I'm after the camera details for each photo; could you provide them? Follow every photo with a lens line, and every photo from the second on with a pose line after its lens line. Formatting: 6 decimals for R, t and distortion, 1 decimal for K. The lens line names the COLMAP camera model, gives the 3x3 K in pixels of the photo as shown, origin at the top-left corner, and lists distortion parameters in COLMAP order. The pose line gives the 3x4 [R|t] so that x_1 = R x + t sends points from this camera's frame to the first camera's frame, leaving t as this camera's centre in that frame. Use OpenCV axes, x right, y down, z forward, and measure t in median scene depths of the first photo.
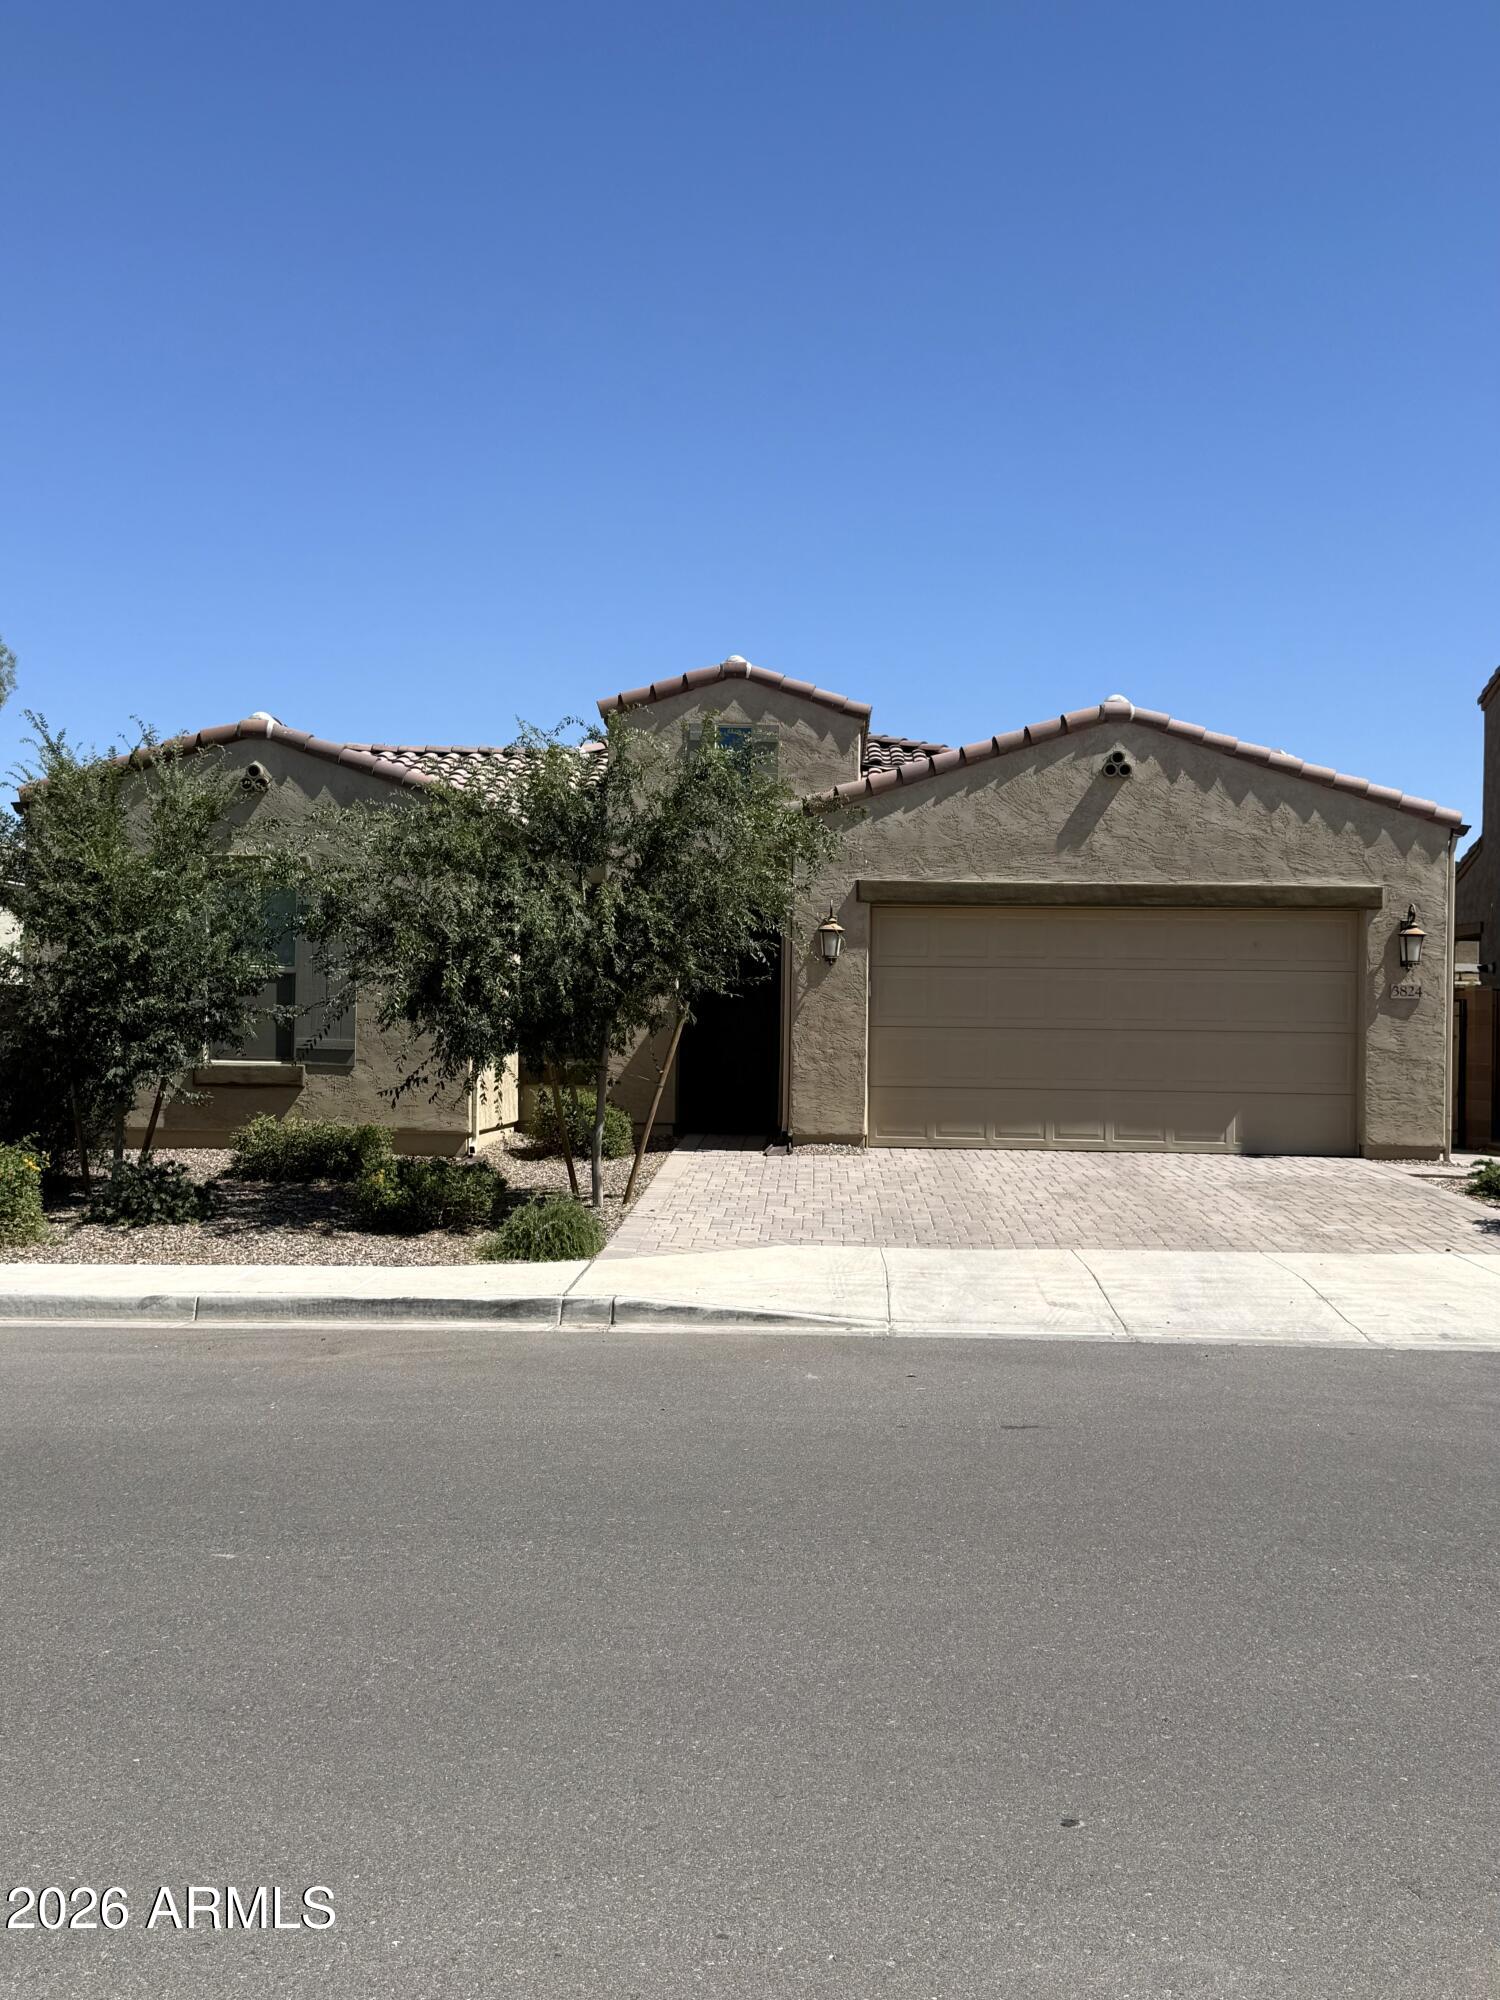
lens RADIAL K [[2085.3, 0, 750.0], [0, 2085.3, 1000.0], [0, 0, 1]] dist [0.109611, -0.006148]
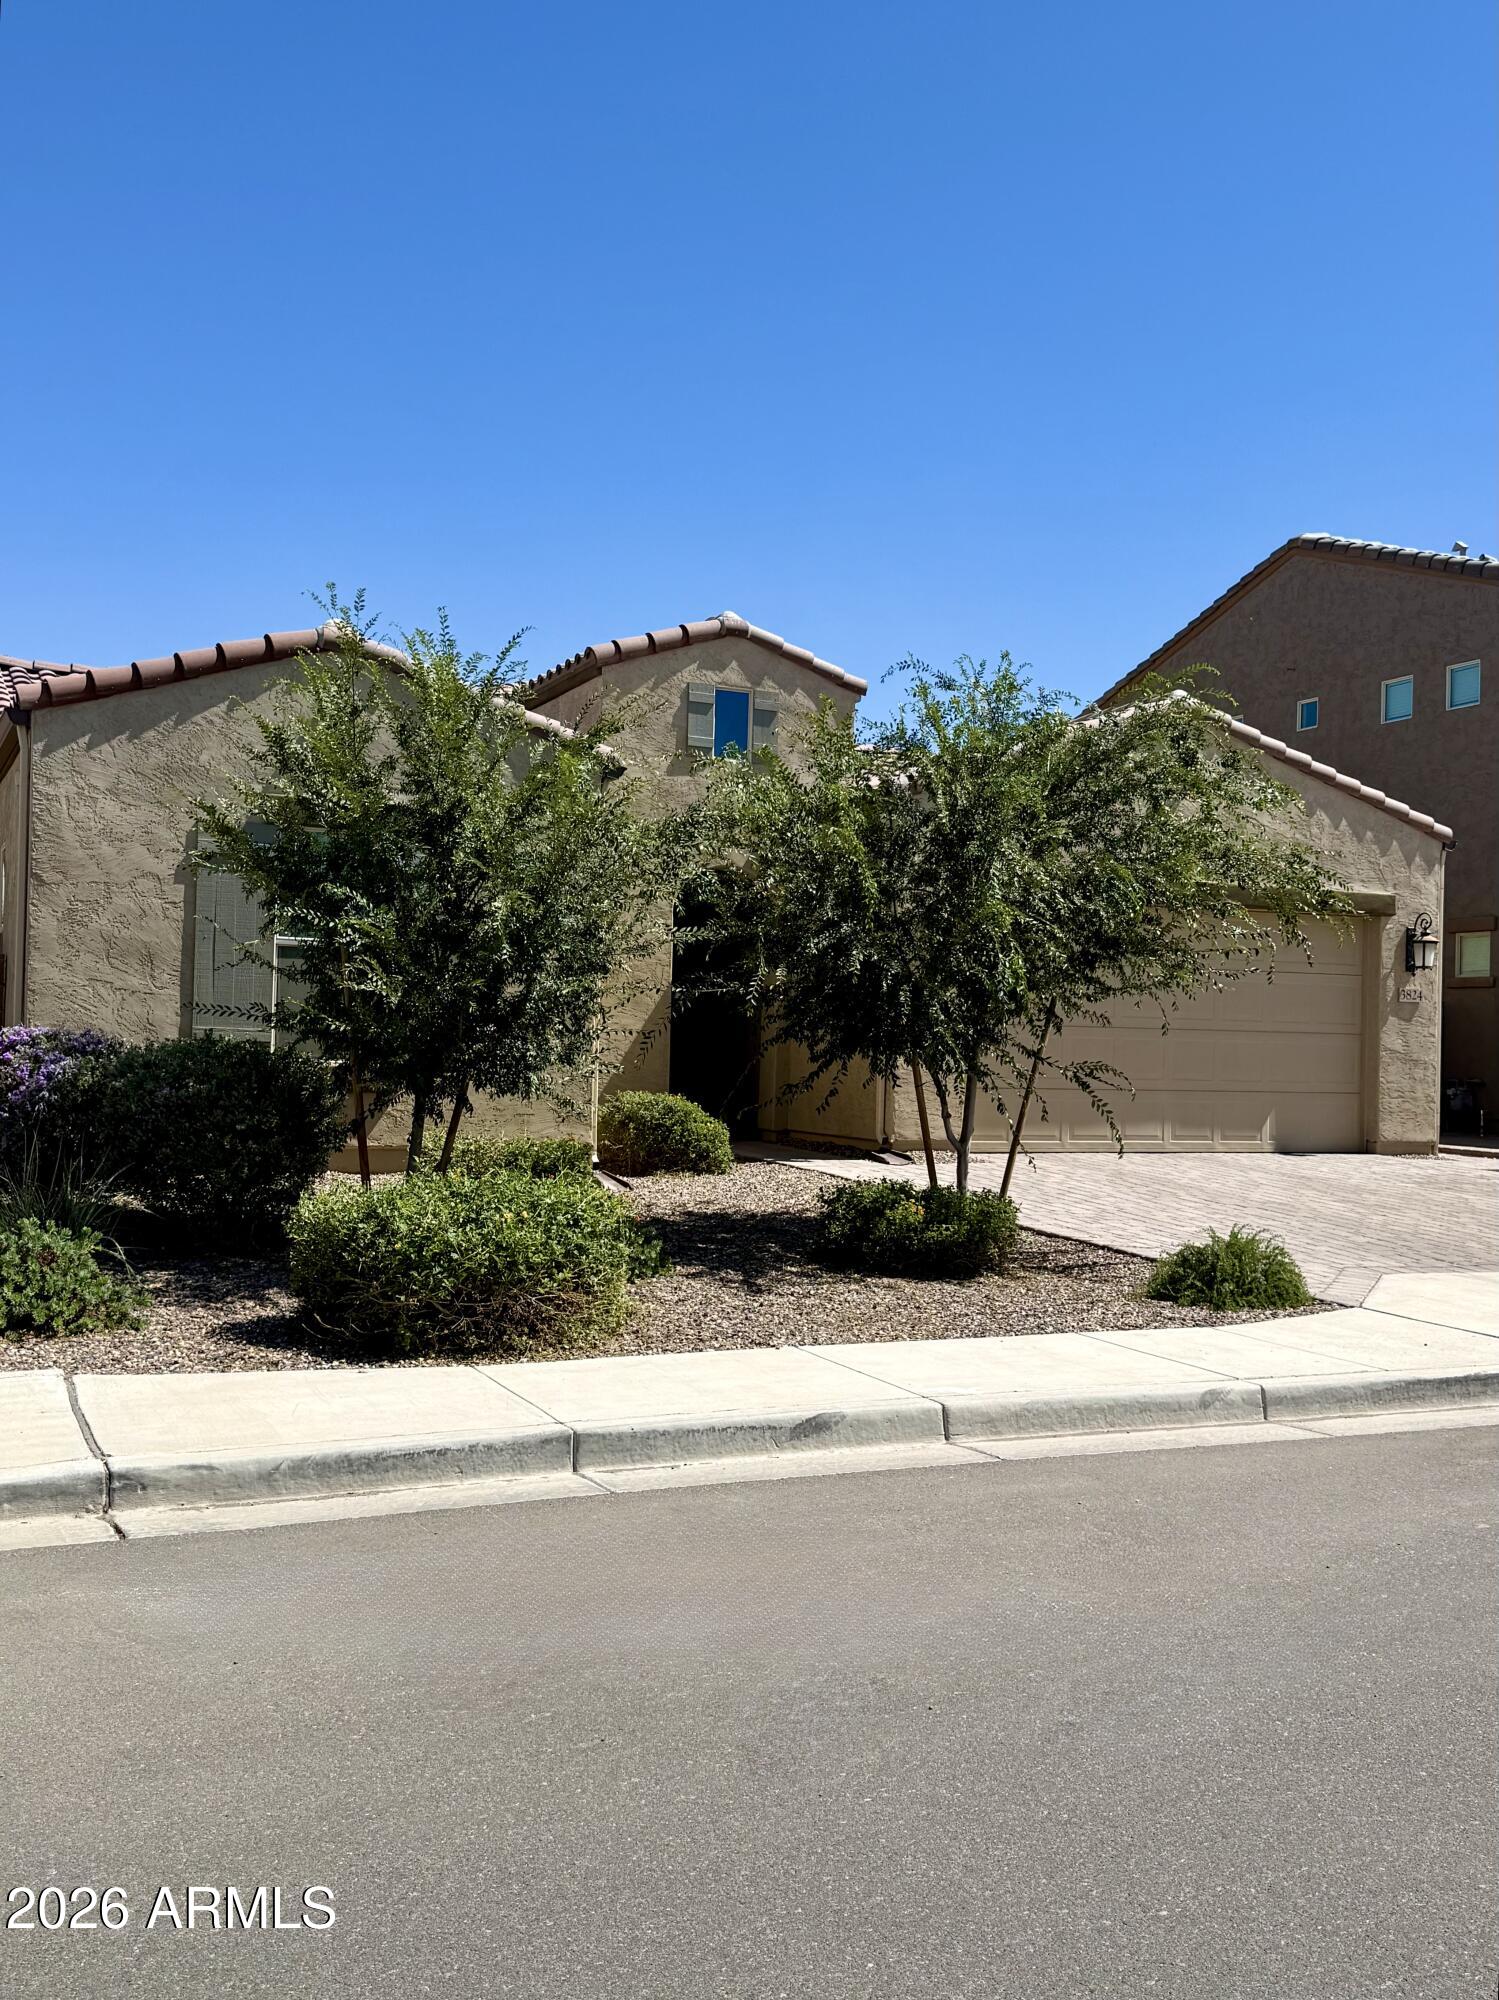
lens RADIAL K [[1923.6, 0, 749.5], [0, 1923.6, 1000.0], [0, 0, 1]] dist [0.081074, 0.000216]
pose [[0.895919, 0.016583, 0.443908, -0.412731], [-0.016601, 0.999855, -0.003846, 0.007501], [-0.443907, -0.003924, 0.896064, 0.275492]]
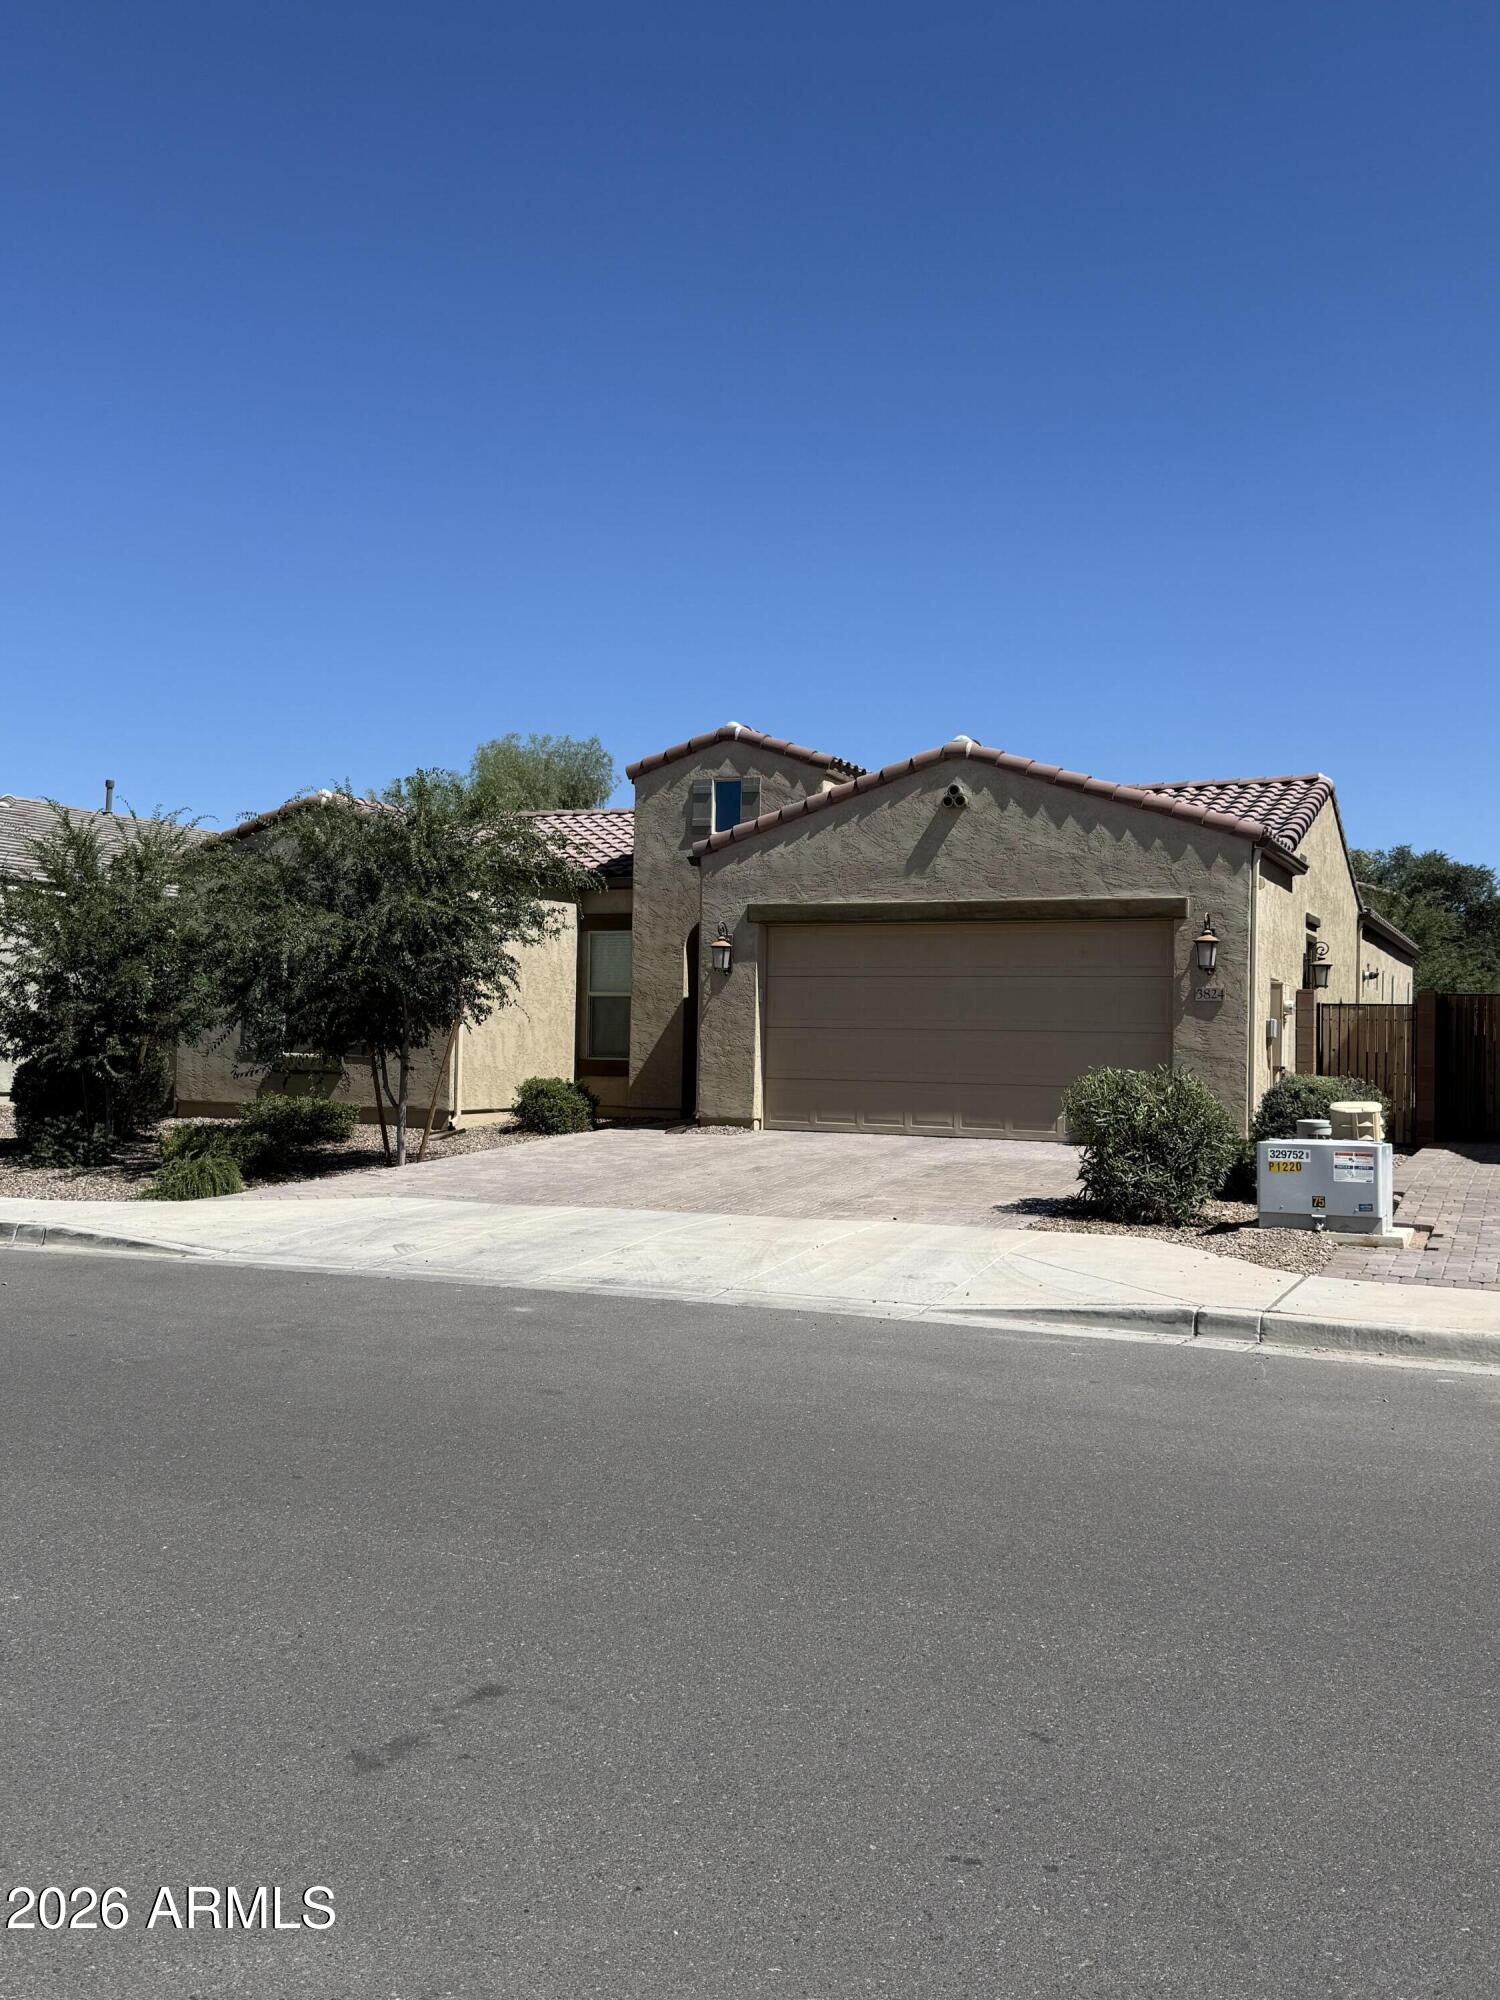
lens RADIAL K [[1745.0, 0, 750.0], [0, 1745.0, 1000.0], [0, 0, 1]] dist [0.066946, -0.000452]
pose [[0.924588, -0.006760, -0.380908, 0.432898], [0.002341, 0.999924, -0.012064, 0.009173], [0.380961, 0.010262, 0.924534, 0.081853]]
